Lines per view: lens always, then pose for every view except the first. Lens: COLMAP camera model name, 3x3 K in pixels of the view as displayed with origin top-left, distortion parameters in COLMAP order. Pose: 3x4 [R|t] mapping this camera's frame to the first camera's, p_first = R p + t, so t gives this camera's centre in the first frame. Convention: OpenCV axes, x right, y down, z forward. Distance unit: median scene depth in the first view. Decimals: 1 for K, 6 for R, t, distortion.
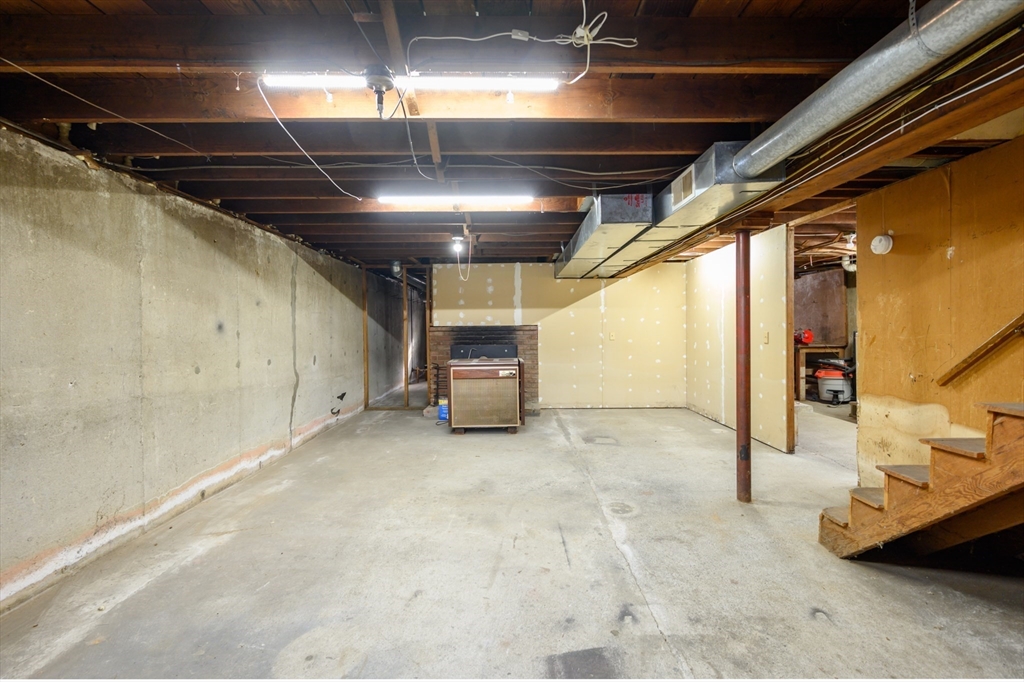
lens RADIAL K [[452.6, 0, 532.8], [0, 452.6, 327.1], [0, 0, 1]] dist [0.006287, 0.000035]
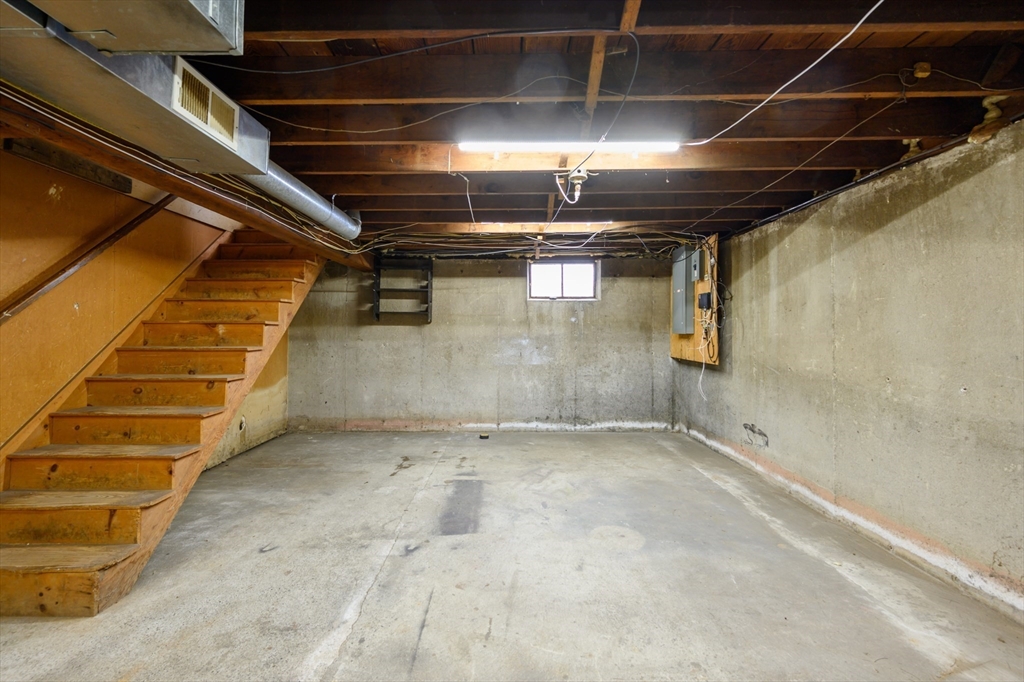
lens RADIAL K [[452.6, 0, 510.6], [0, 452.6, 335.7], [0, 0, 1]] dist [0.006287, 0.000035]
pose [[-0.999219, 0.007529, 0.038780, -0.123404], [0.007888, 0.999927, 0.009117, -0.002277], [-0.038709, 0.009416, -0.999206, 2.003568]]
